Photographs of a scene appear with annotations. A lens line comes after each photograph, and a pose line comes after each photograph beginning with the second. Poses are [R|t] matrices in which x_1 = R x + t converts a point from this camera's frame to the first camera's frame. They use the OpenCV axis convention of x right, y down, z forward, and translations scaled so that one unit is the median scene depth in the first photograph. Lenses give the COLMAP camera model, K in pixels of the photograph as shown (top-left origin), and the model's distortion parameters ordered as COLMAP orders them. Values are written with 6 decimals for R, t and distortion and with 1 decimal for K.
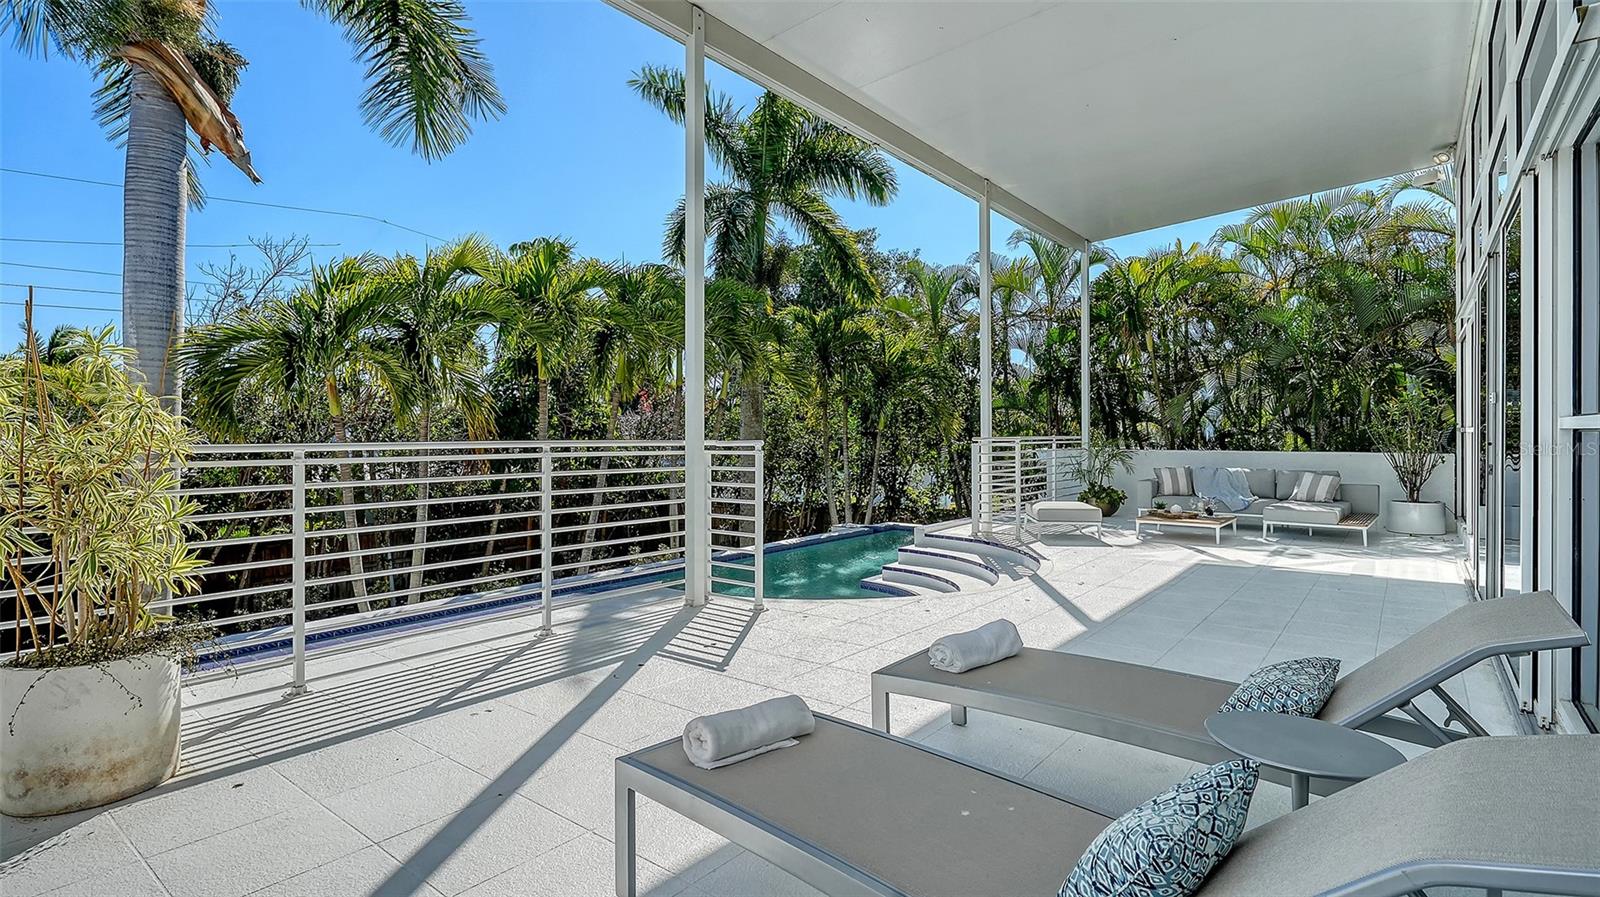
lens RADIAL K [[761.9, 0, 799.5], [0, 761.9, 448.2], [0, 0, 1]] dist [-0.001043, -0.000083]
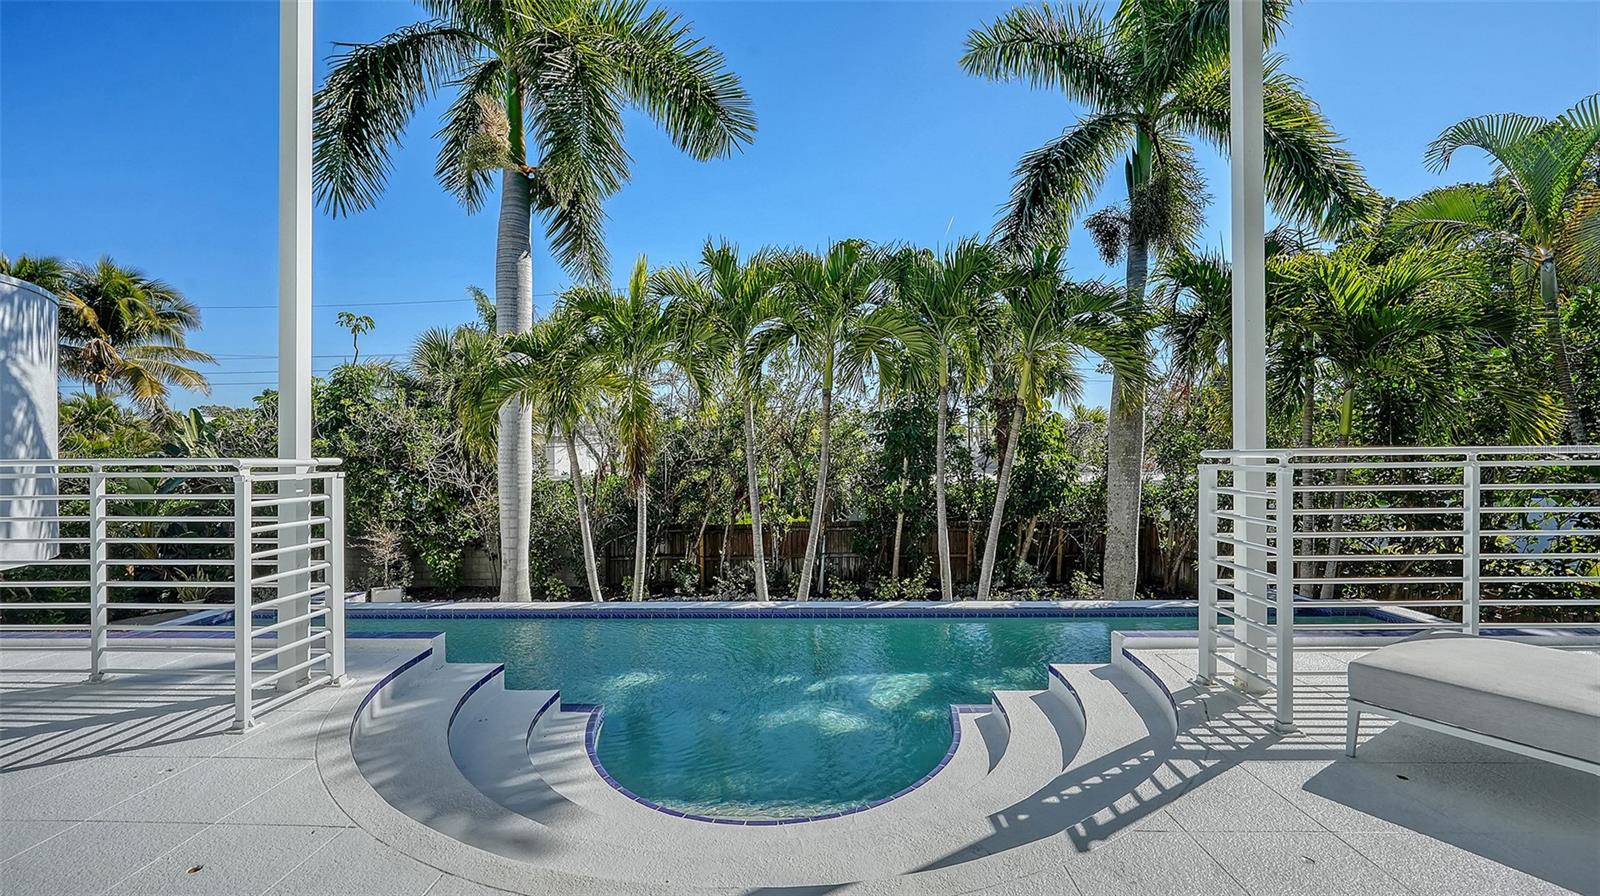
lens RADIAL K [[644.4, 0, 799.2], [0, 644.4, 455.4], [0, 0, 1]] dist [0.000468, -0.001528]
pose [[0.598403, 0.004599, -0.801182, 0.341121], [-0.010966, 0.999937, -0.002451, -0.006273], [0.801120, 0.010252, 0.598416, 0.545019]]
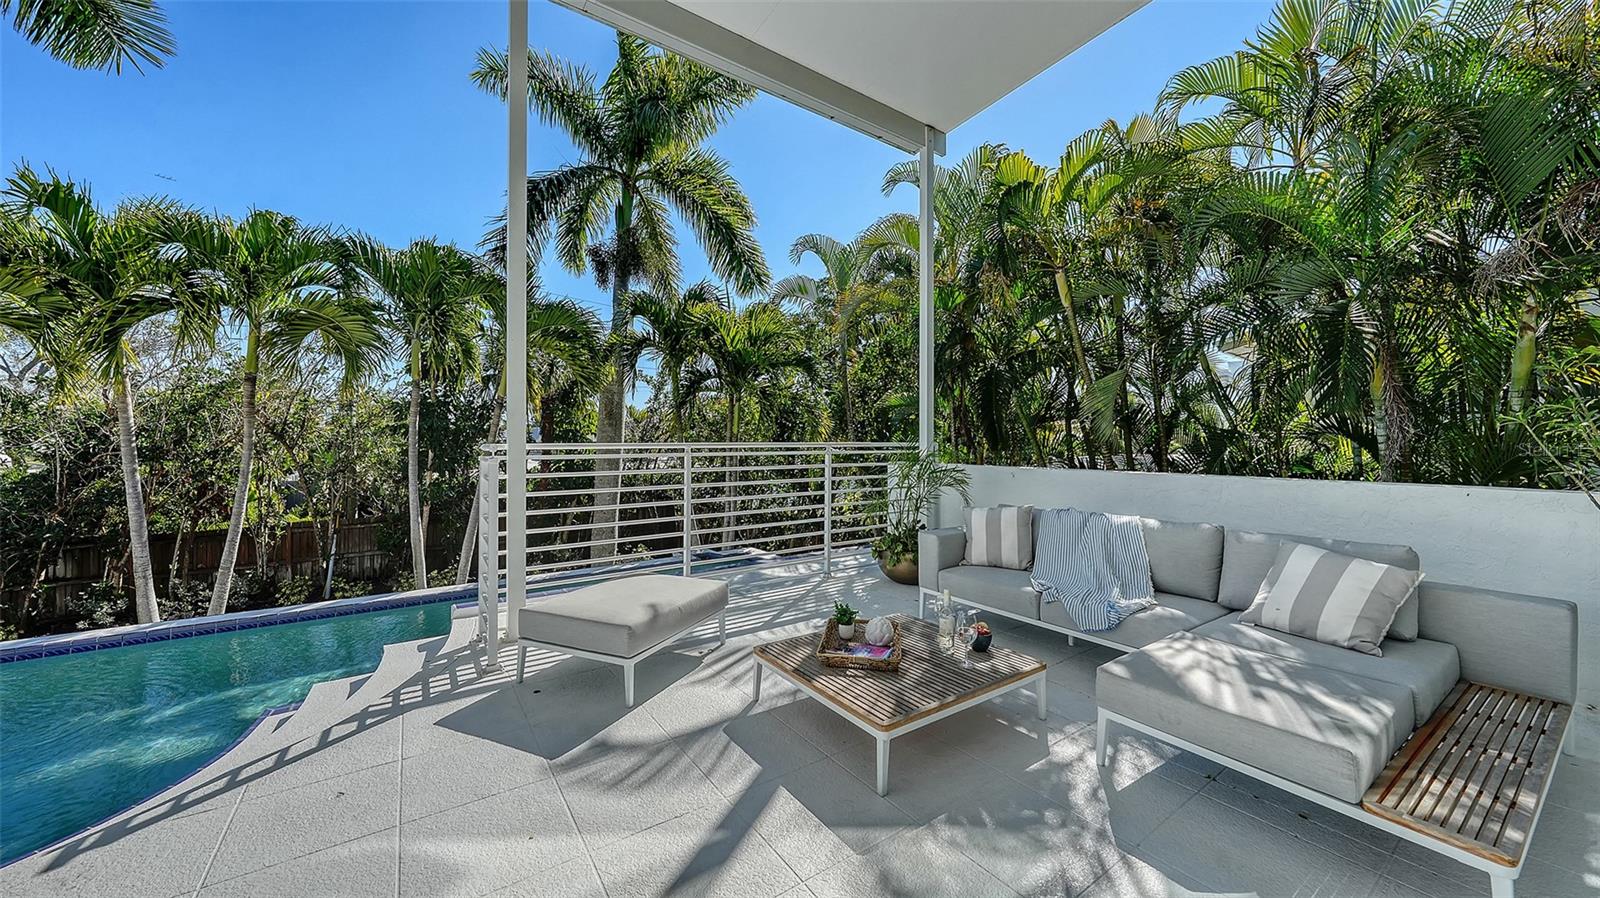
lens RADIAL K [[557.2, 0, 797.5], [0, 557.2, 444.5], [0, 0, 1]] dist [-0.001713, -0.000513]
pose [[0.958497, 0.004067, -0.285073, 0.477684], [-0.008181, 0.999879, -0.013242, -0.009140], [0.284984, 0.015025, 0.958414, 0.633843]]
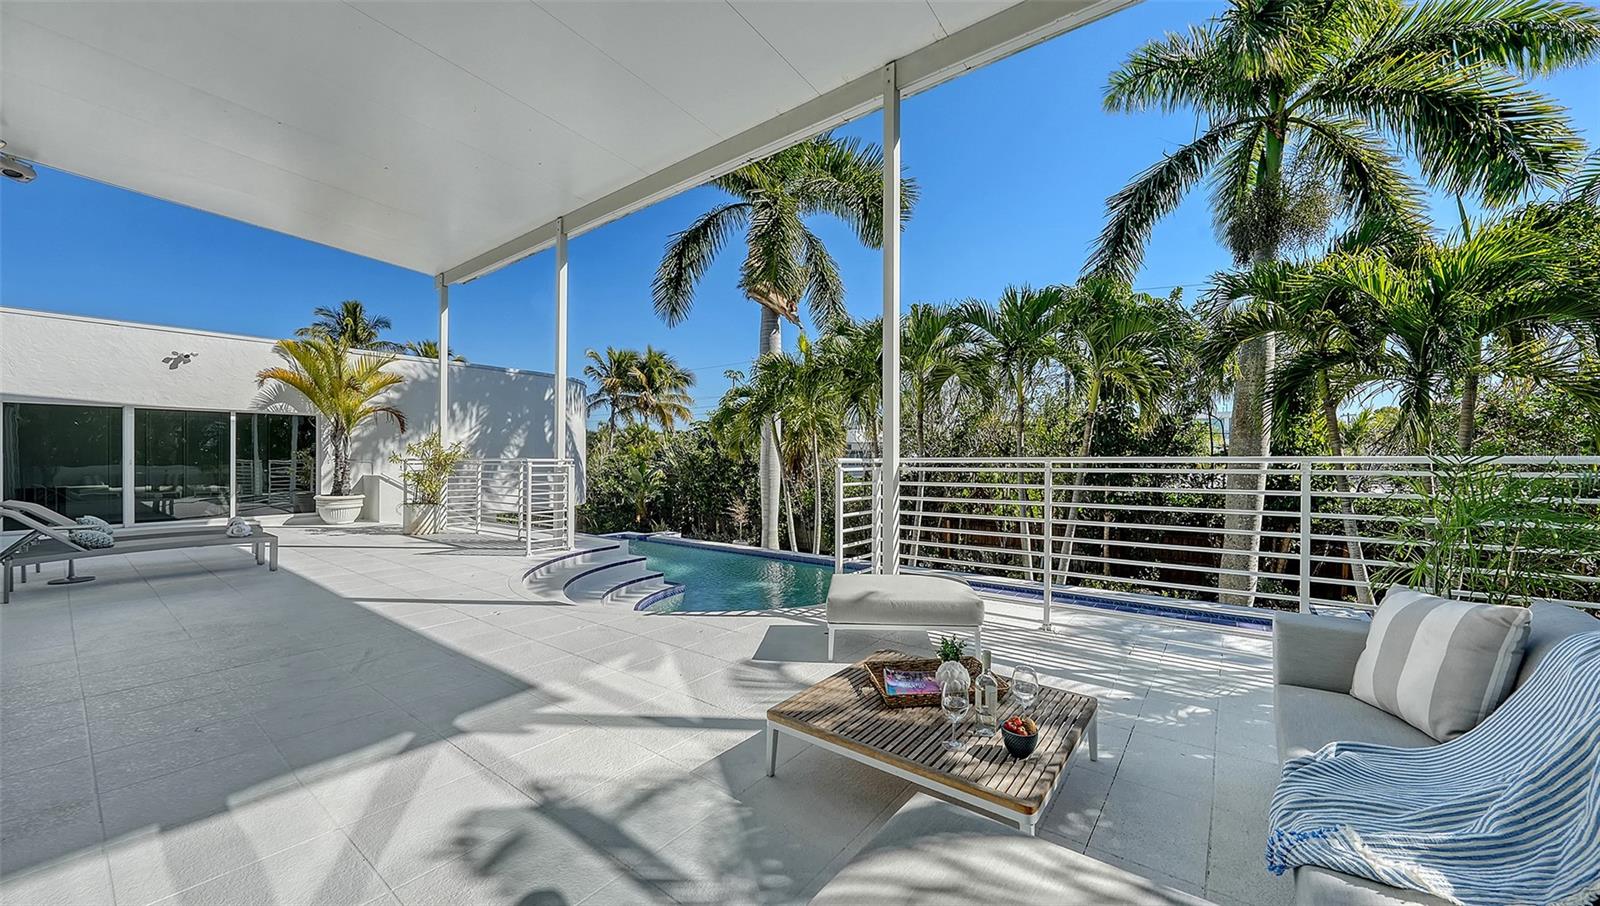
lens RADIAL K [[550.4, 0, 802.7], [0, 550.4, 437.7], [0, 0, 1]] dist [0.017584, -0.000012]
pose [[0.048305, -0.027900, -0.998443, 0.656362], [-0.013479, 0.999501, -0.028581, -0.015682], [0.998742, 0.014838, 0.047904, 0.813743]]
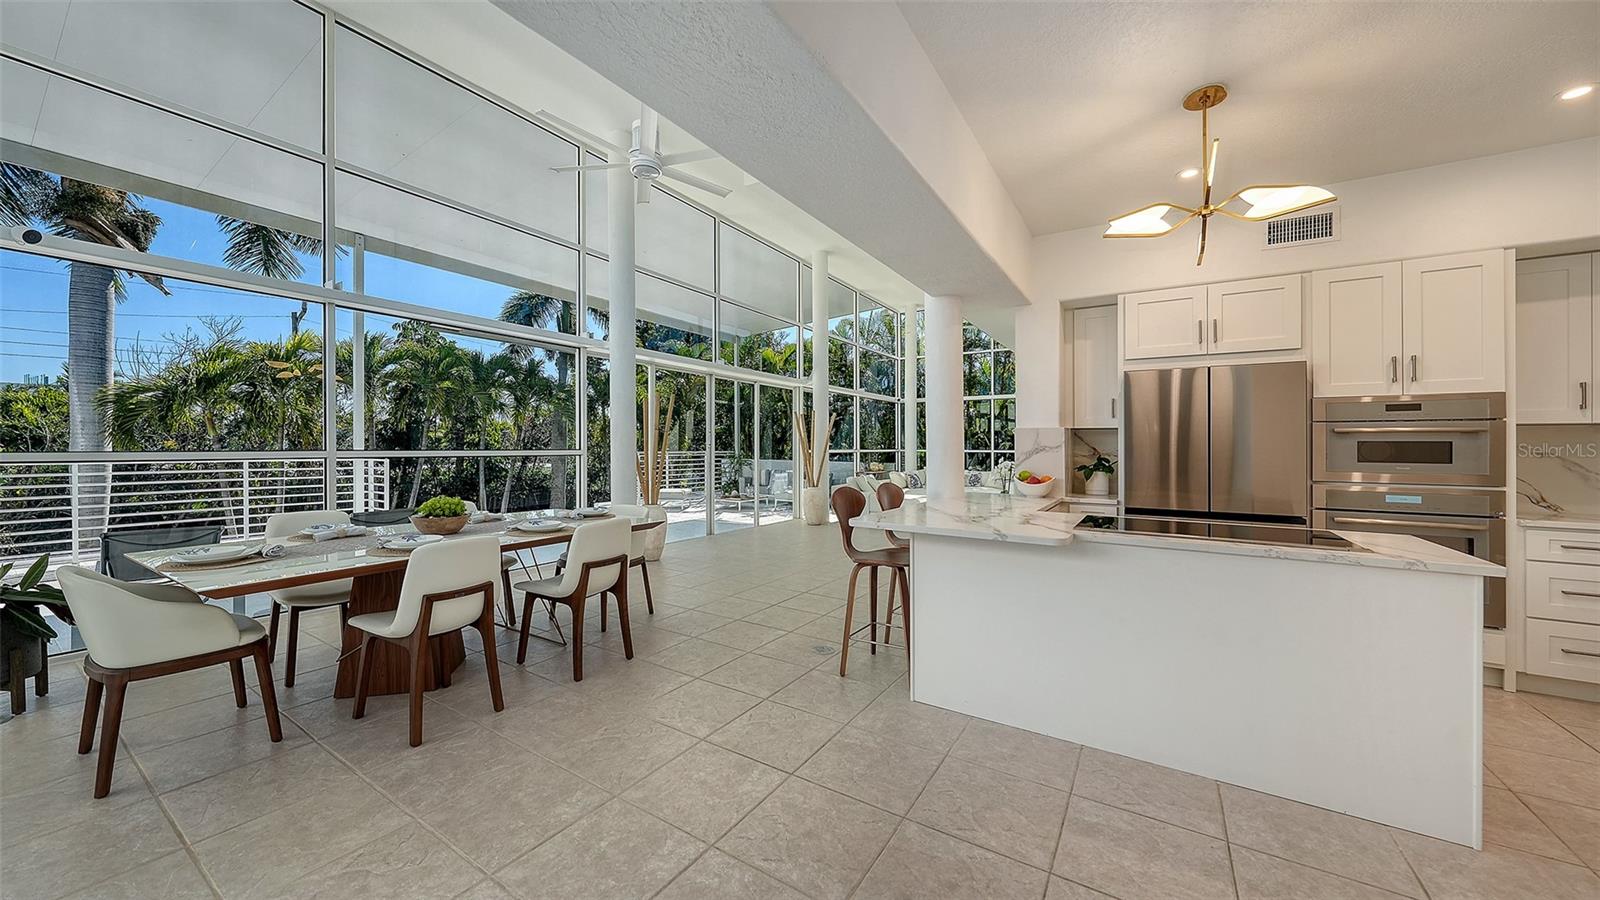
lens RADIAL K [[557.2, 0, 807.0], [0, 557.2, 450.0], [0, 0, 1]] dist [-0.001713, -0.000513]
pose [[0.993536, 0.007896, 0.113239, 0.459524], [-0.006726, 0.999920, -0.010709, -0.007090], [-0.113314, 0.009878, 0.993510, -0.303668]]
